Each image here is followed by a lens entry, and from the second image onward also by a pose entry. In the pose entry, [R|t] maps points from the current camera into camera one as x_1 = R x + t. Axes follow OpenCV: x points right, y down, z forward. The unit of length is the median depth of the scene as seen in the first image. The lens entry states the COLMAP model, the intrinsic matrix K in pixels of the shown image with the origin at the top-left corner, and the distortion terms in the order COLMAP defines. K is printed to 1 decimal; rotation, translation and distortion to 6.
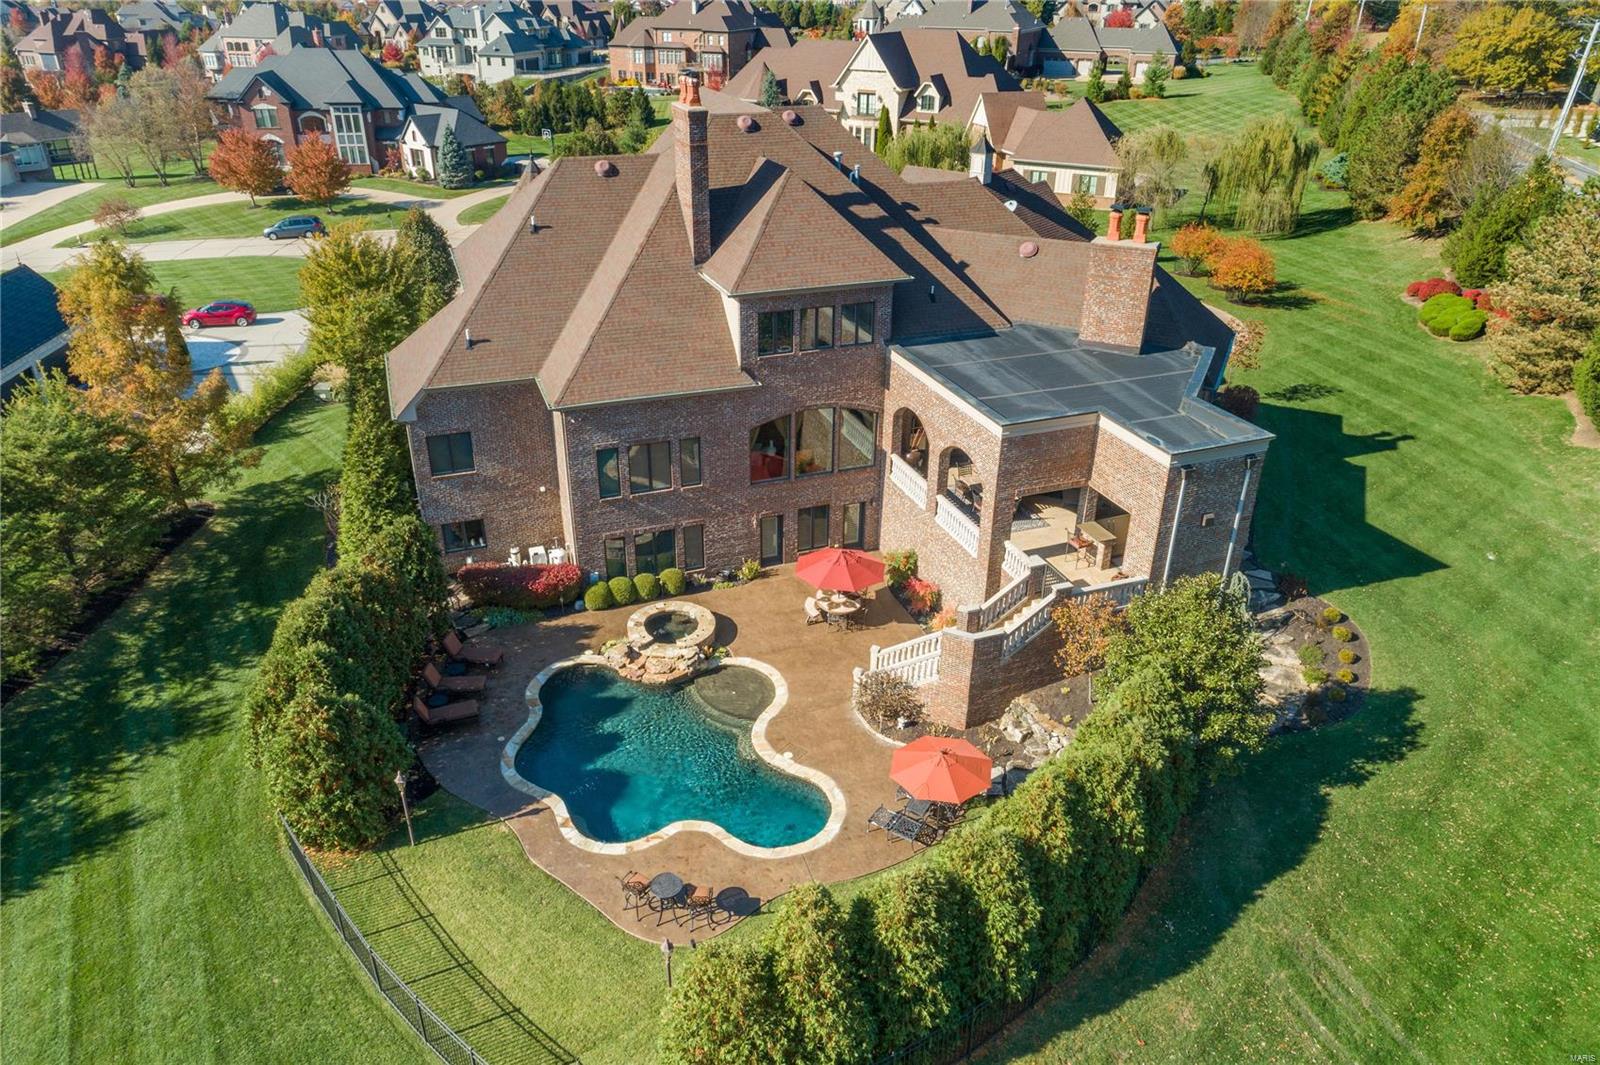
lens RADIAL K [[1072.5, 0, 794.7], [0, 1072.5, 533.6], [0, 0, 1]] dist [-0.002897, 0.004741]
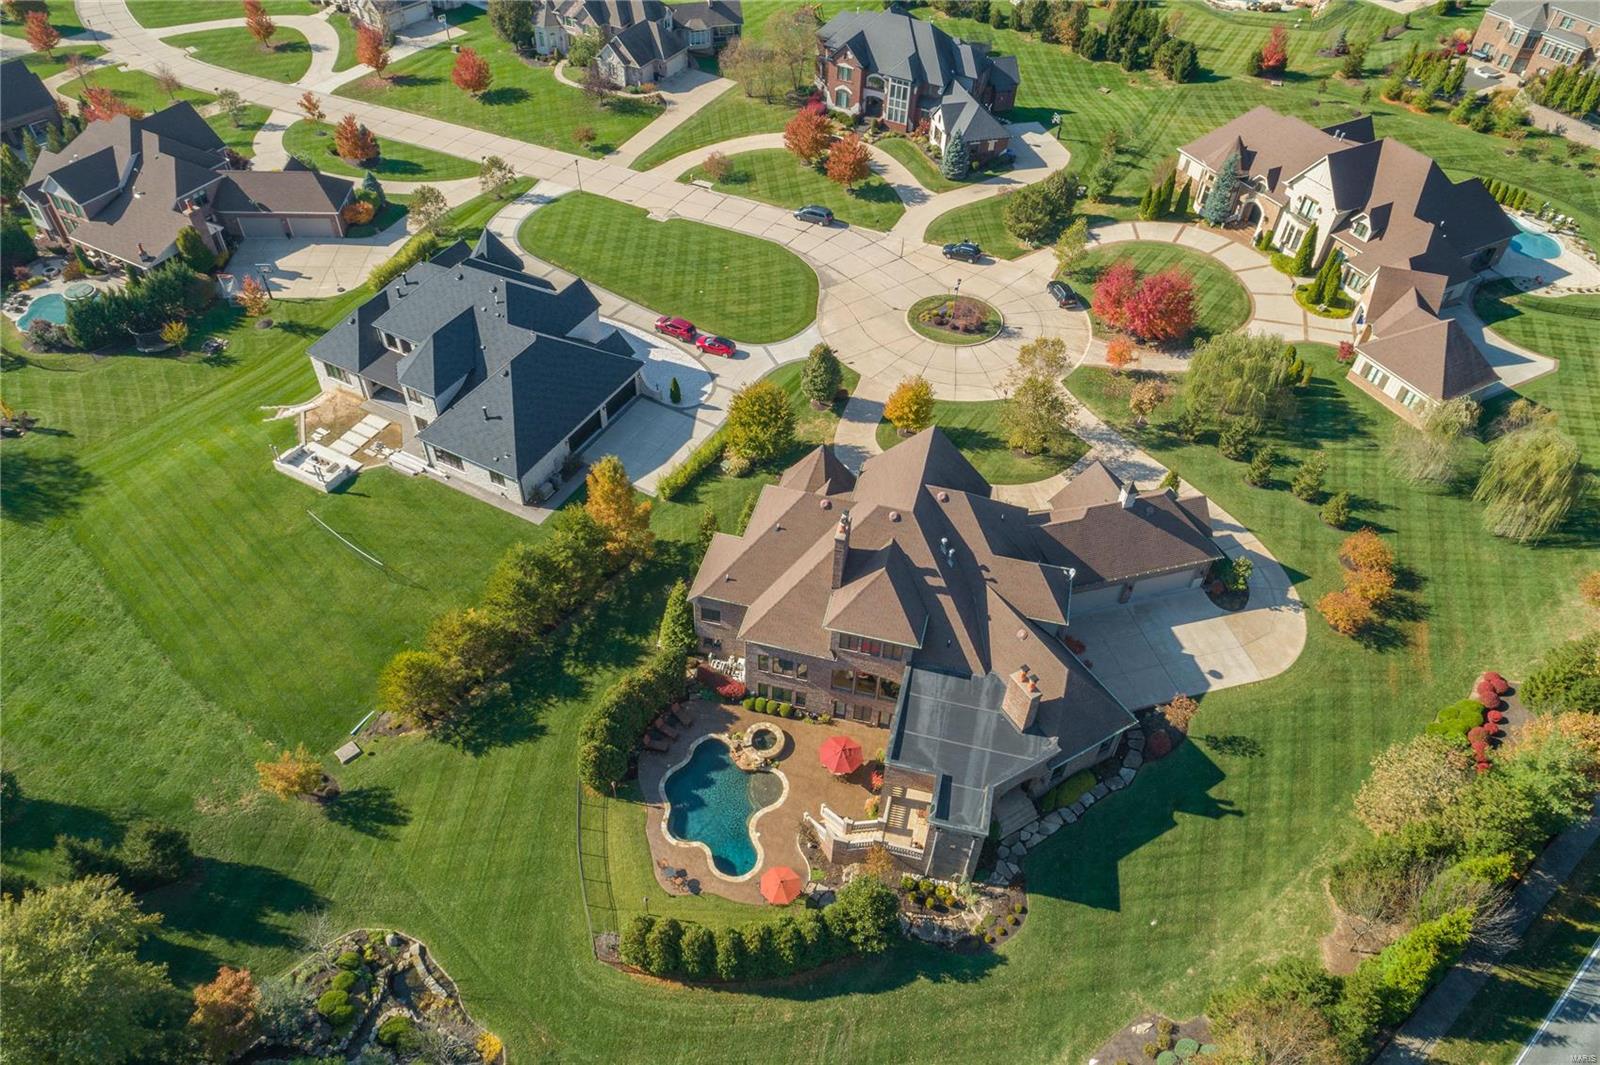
lens RADIAL K [[1065.1, 0, 800.0], [0, 1065.1, 532.5], [0, 0, 1]] dist [-0.008430, 0.005206]
pose [[0.825711, 0.413471, -0.383723, 0.557077], [-0.283921, 0.892427, 0.350660, -0.991264], [0.487433, -0.180597, 0.854280, -0.676339]]
